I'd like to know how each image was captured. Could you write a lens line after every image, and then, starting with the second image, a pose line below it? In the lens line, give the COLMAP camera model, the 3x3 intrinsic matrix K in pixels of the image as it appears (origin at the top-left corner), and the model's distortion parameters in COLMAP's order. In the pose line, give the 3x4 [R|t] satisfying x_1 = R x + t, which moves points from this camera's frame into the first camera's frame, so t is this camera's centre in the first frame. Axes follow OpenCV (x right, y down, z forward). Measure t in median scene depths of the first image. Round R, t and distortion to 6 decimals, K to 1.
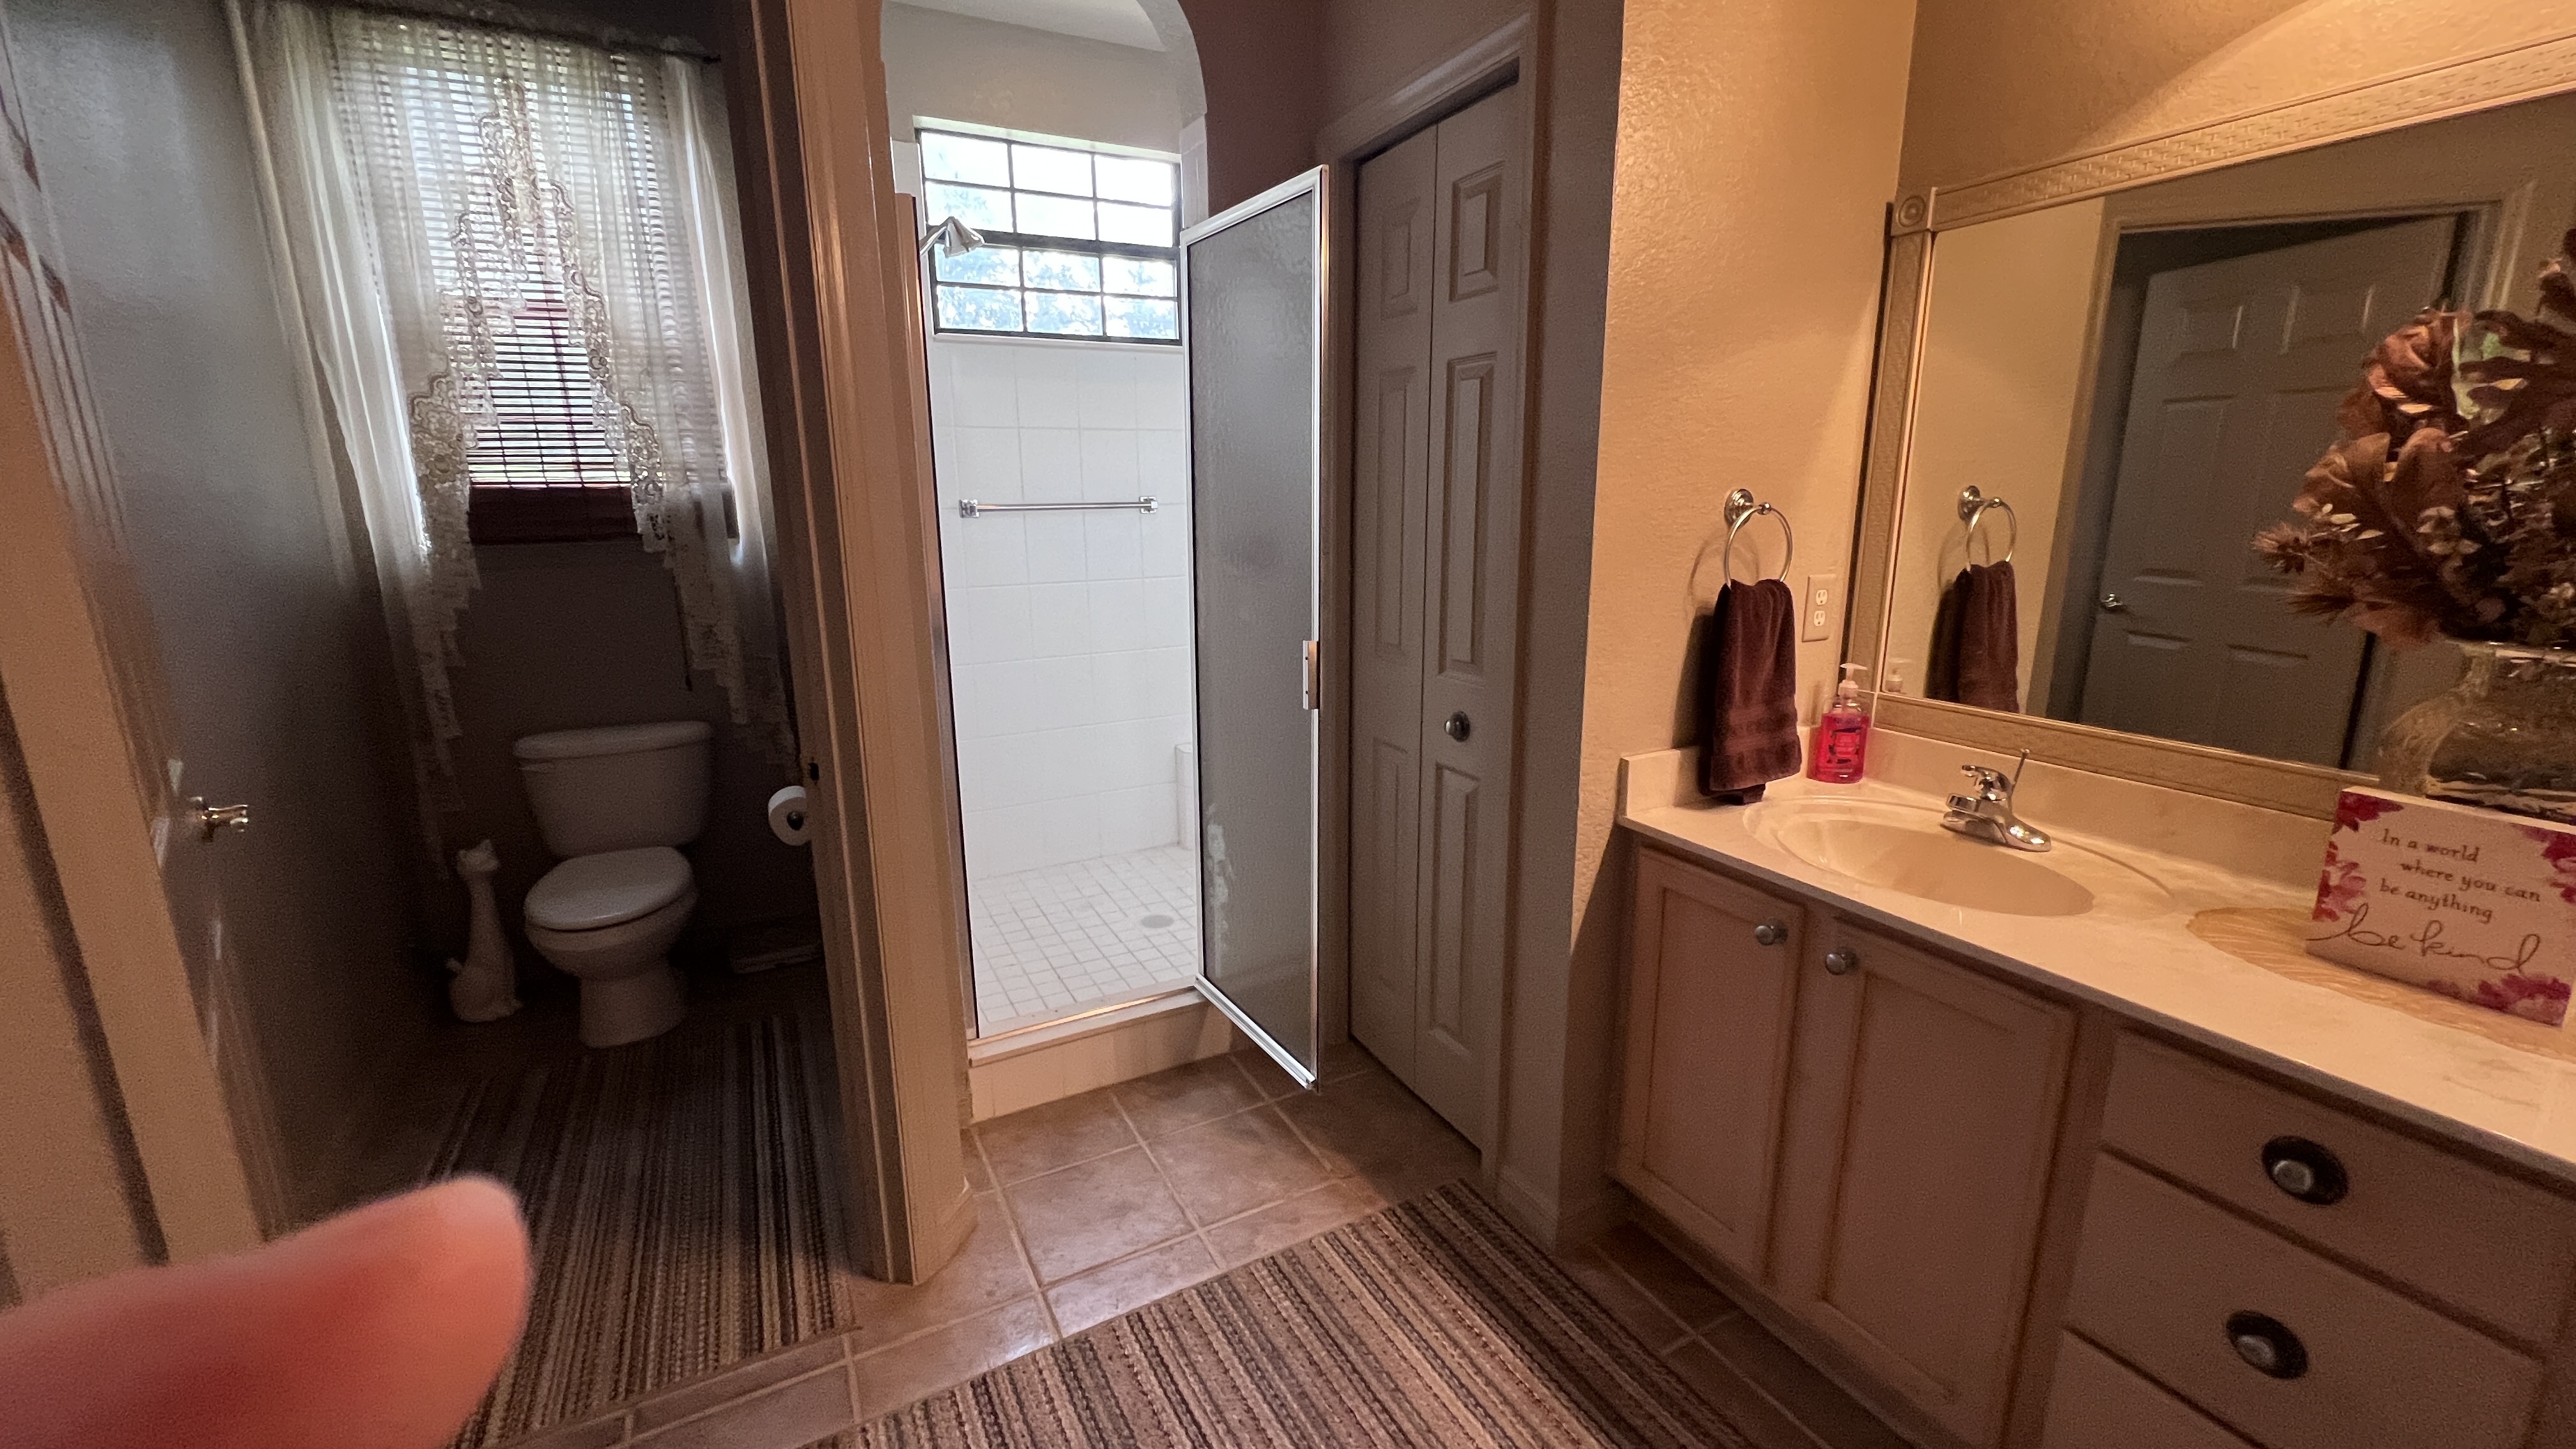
lens RADIAL K [[1036.2, 0, 1281.0], [0, 1036.2, 714.5], [0, 0, 1]] dist [-0.002352, 0.000780]
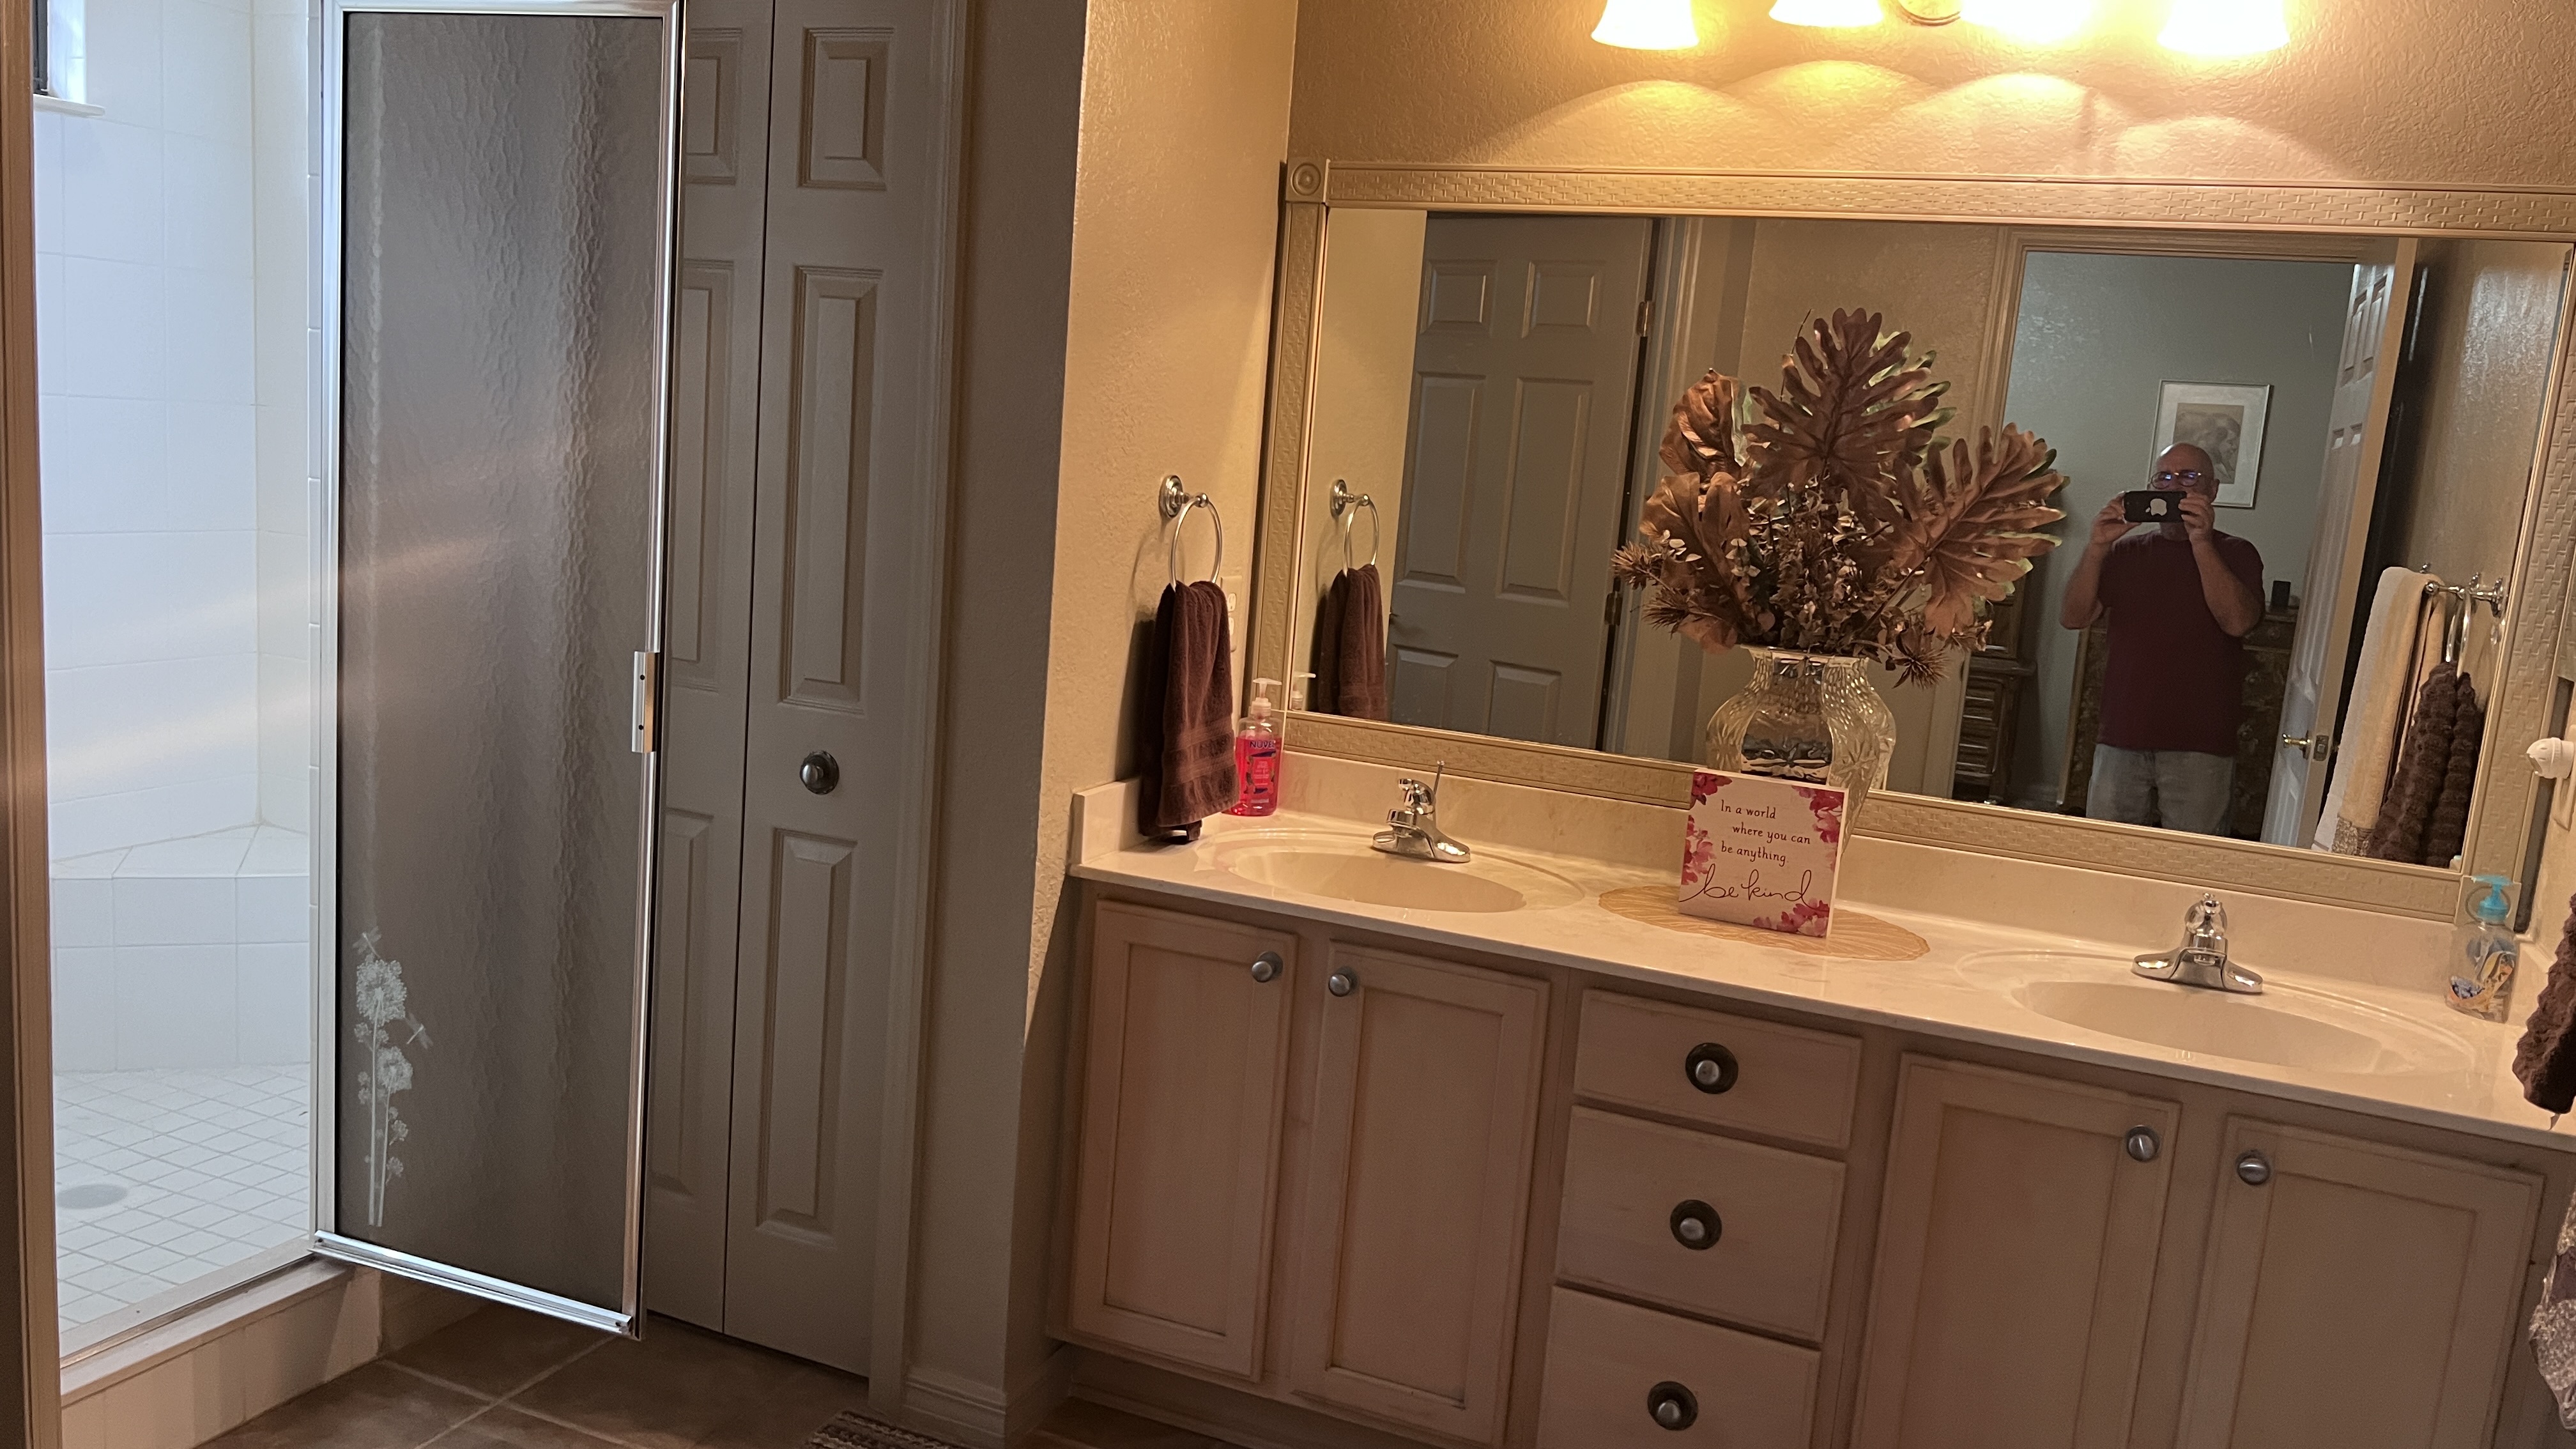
lens RADIAL K [[1943.7, 0, 1281.6], [0, 1943.7, 738.3], [0, 0, 1]] dist [0.135824, -0.239122]
pose [[0.771900, -0.029224, 0.635072, -0.636798], [0.051995, 0.998498, -0.017250, 0.040602], [-0.633615, 0.046336, 0.772260, -0.364595]]
